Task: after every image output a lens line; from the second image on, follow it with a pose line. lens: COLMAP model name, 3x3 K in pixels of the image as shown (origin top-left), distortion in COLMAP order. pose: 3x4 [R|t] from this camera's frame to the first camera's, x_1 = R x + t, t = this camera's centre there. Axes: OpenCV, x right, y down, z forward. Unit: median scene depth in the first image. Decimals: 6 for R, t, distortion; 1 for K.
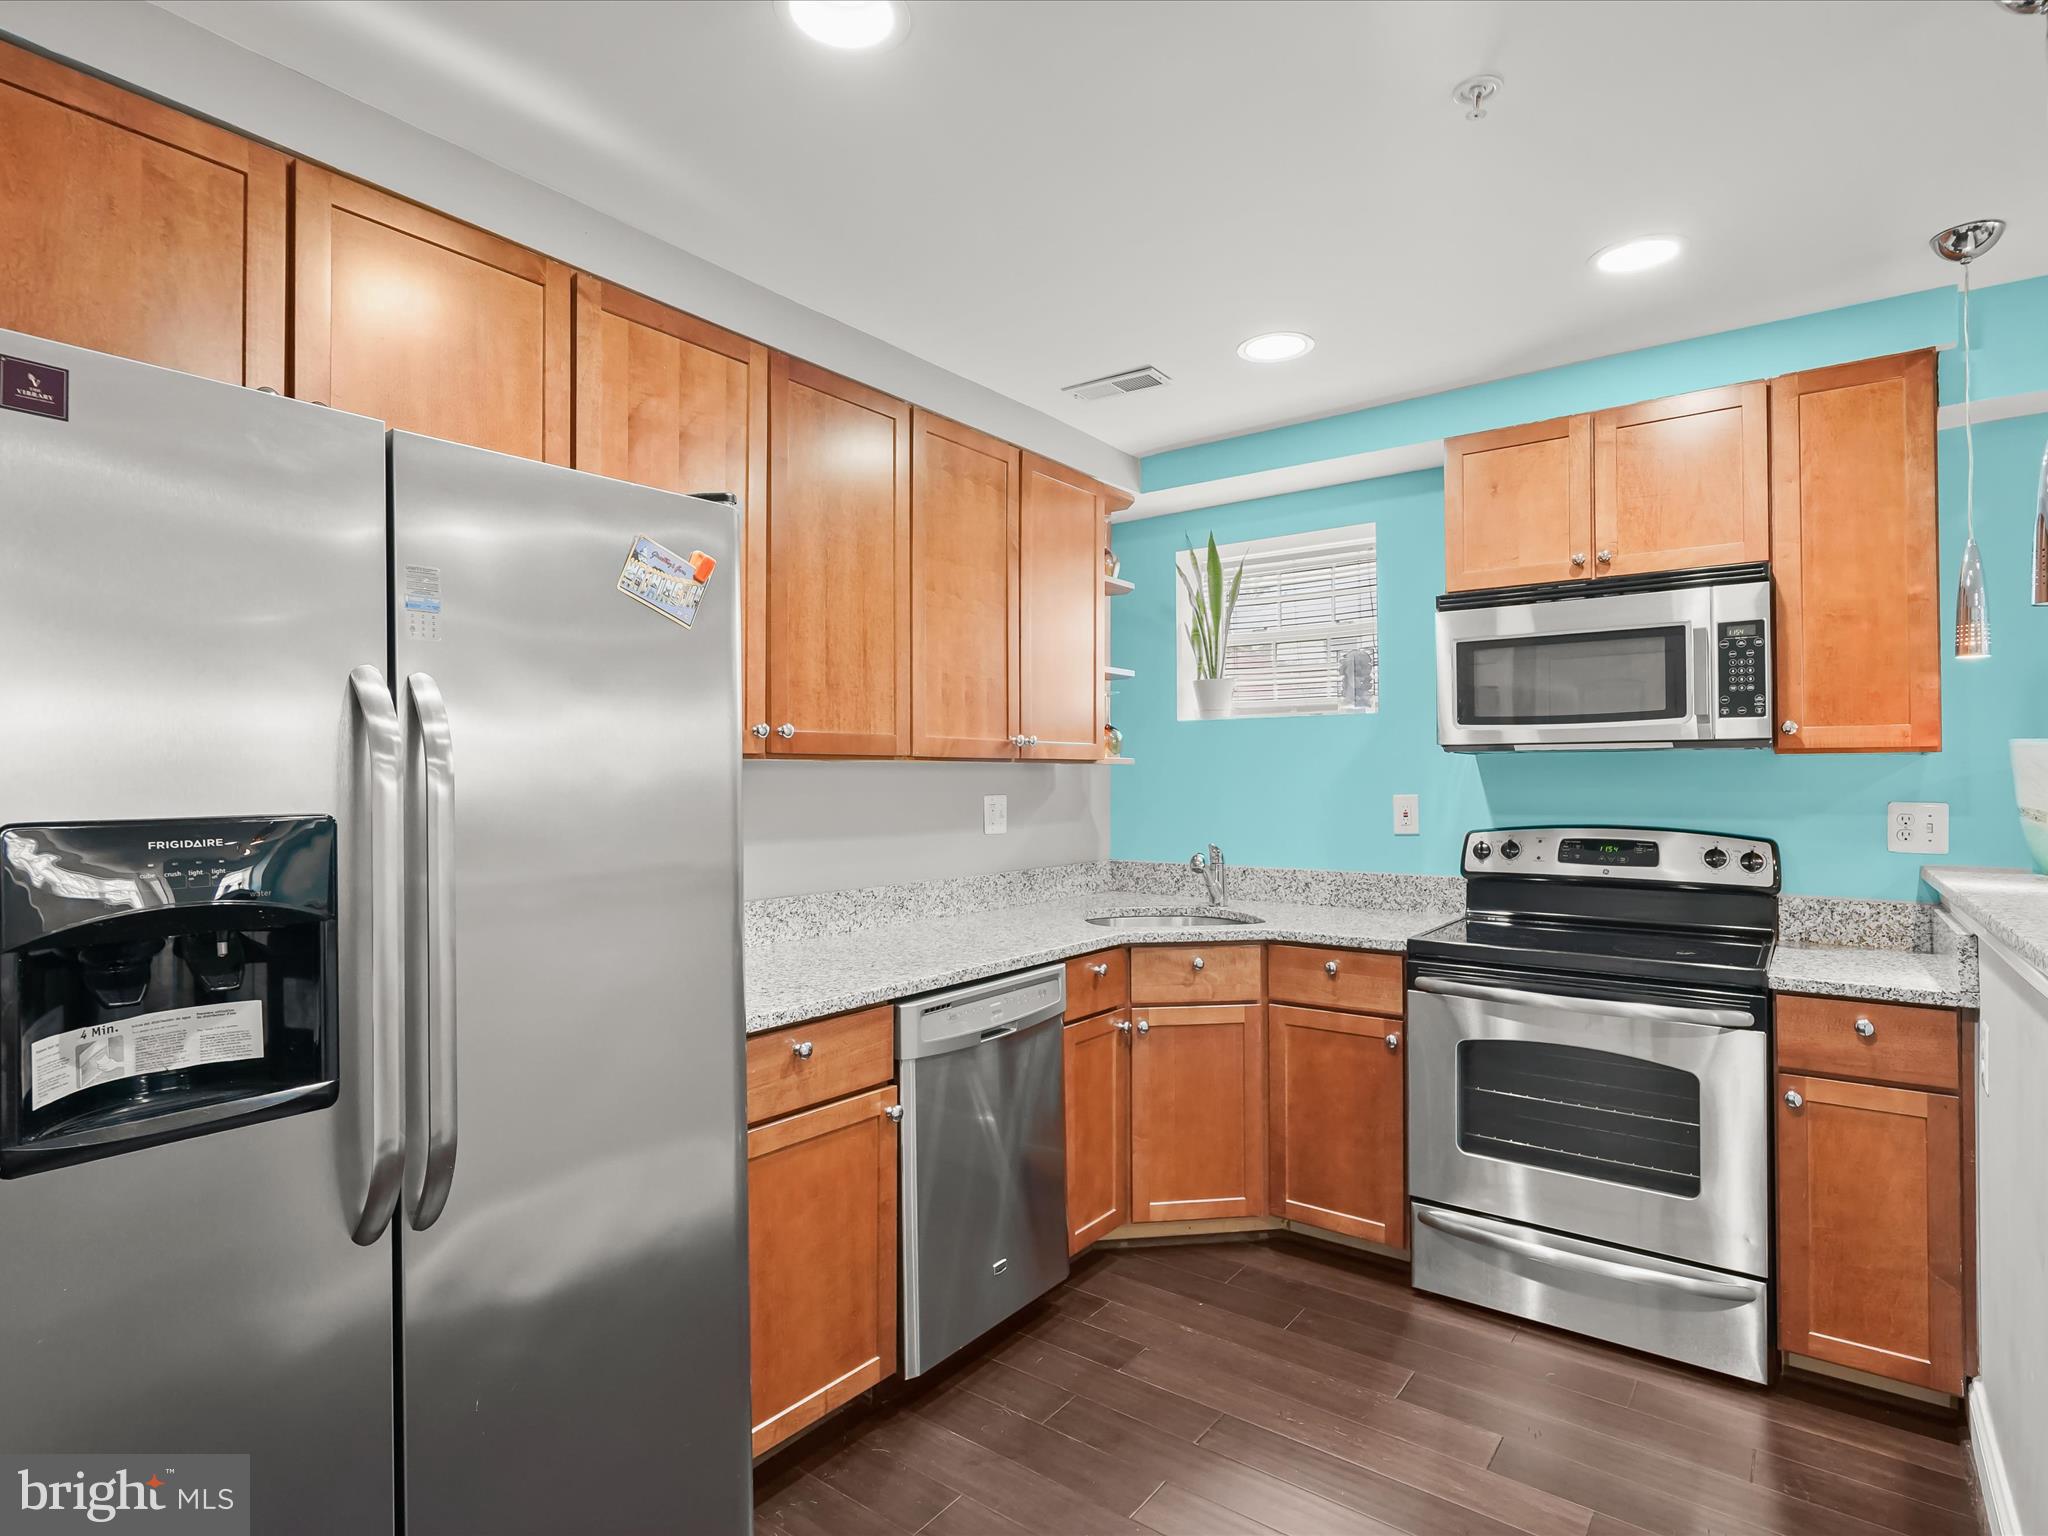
lens RADIAL K [[1062.5, 0, 1031.4], [0, 1062.5, 762.1], [0, 0, 1]] dist [0.000987, 0.002340]
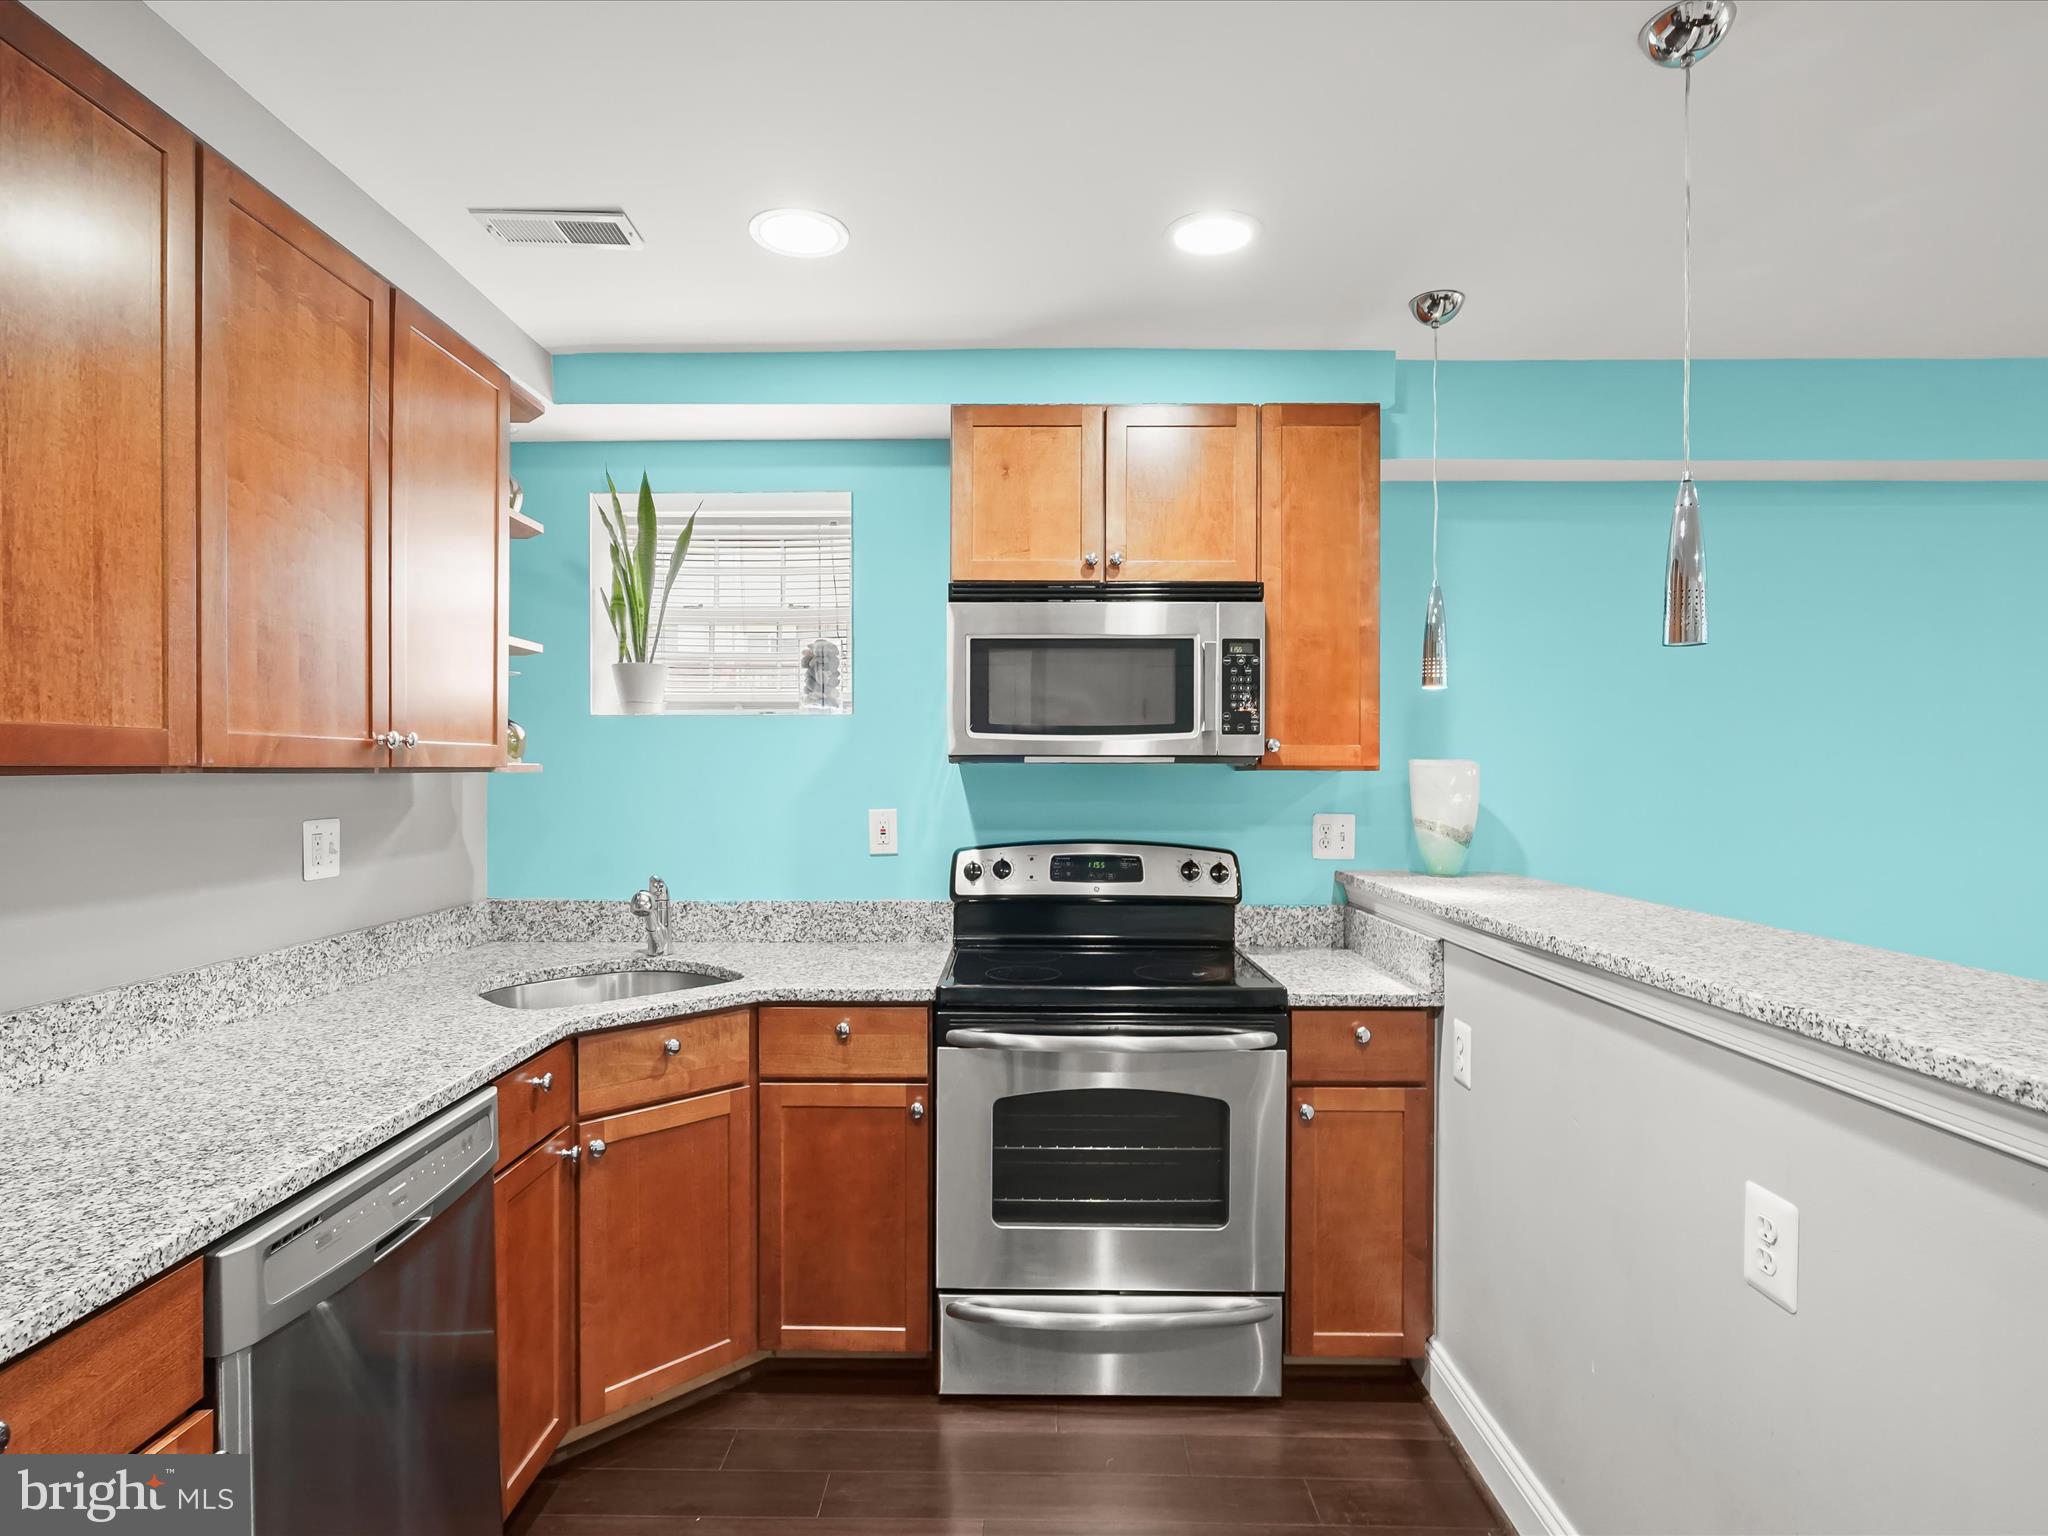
lens RADIAL K [[1055.4, 0, 1002.2], [0, 1055.4, 773.2], [0, 0, 1]] dist [-0.003036, 0.001243]
pose [[0.812283, 0.001826, 0.583261, -0.091979], [-0.012810, 0.999810, 0.014710, -0.015784], [-0.583123, -0.019420, 0.812152, 0.292256]]
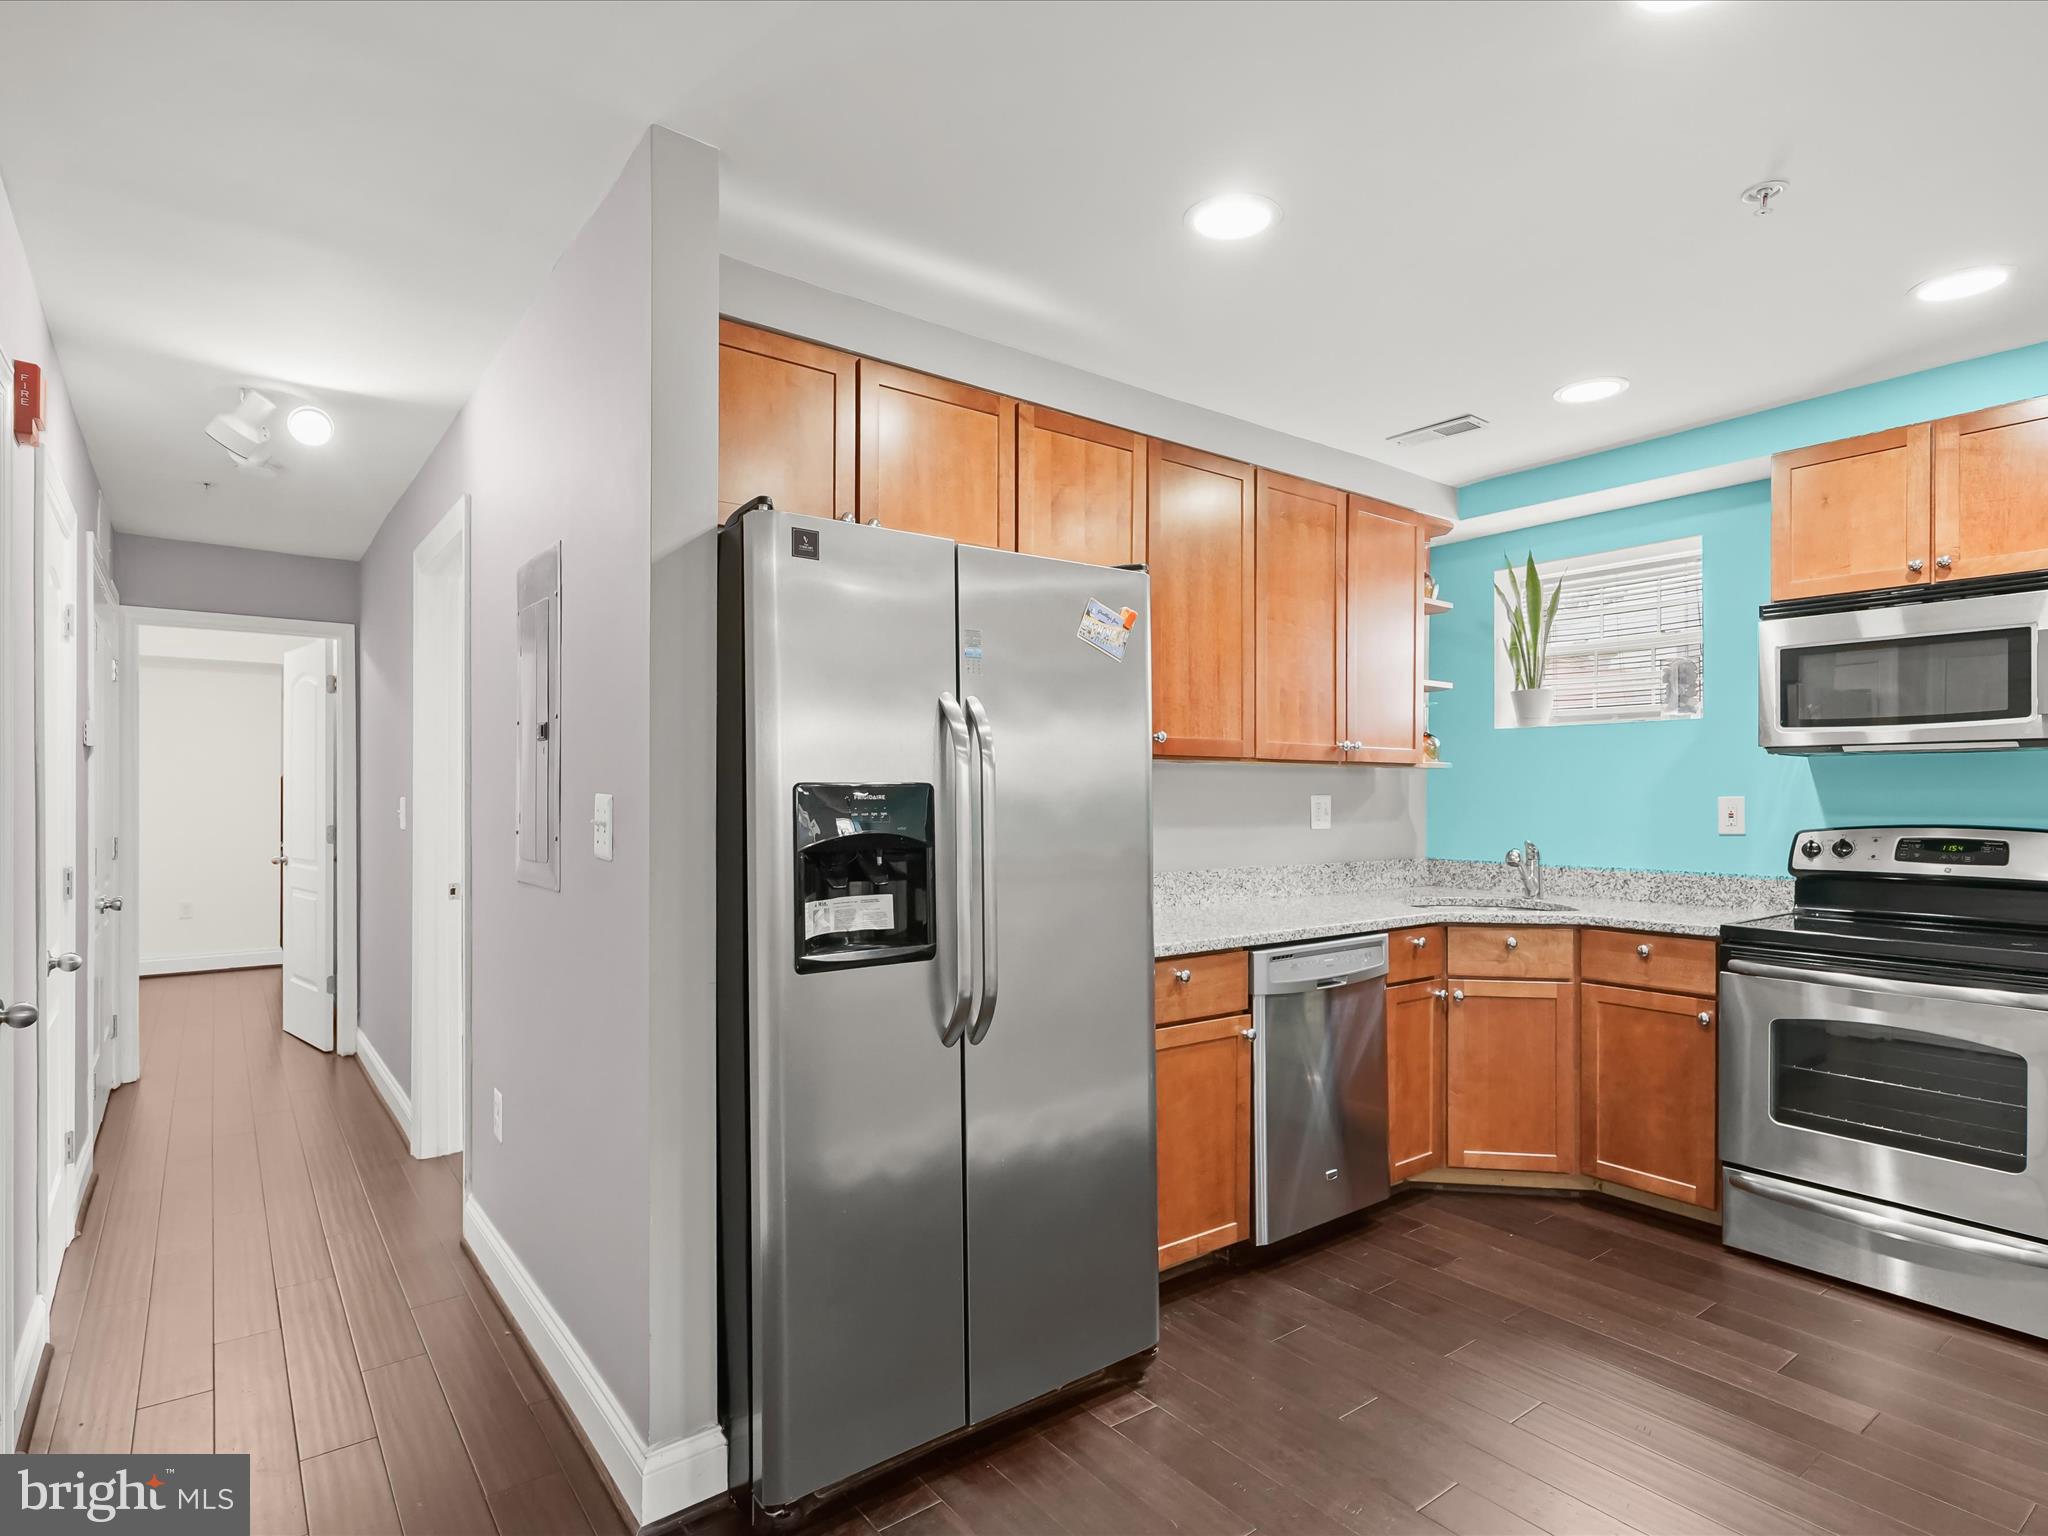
lens RADIAL K [[1077.6, 0, 1025.0], [0, 1077.6, 792.0], [0, 0, 1]] dist [0.004391, 0.000445]
pose [[0.961286, 0.005216, -0.275502, -0.025923], [-0.002134, 0.999932, 0.011484, 0.019272], [0.275543, -0.010452, 0.961232, -0.253390]]
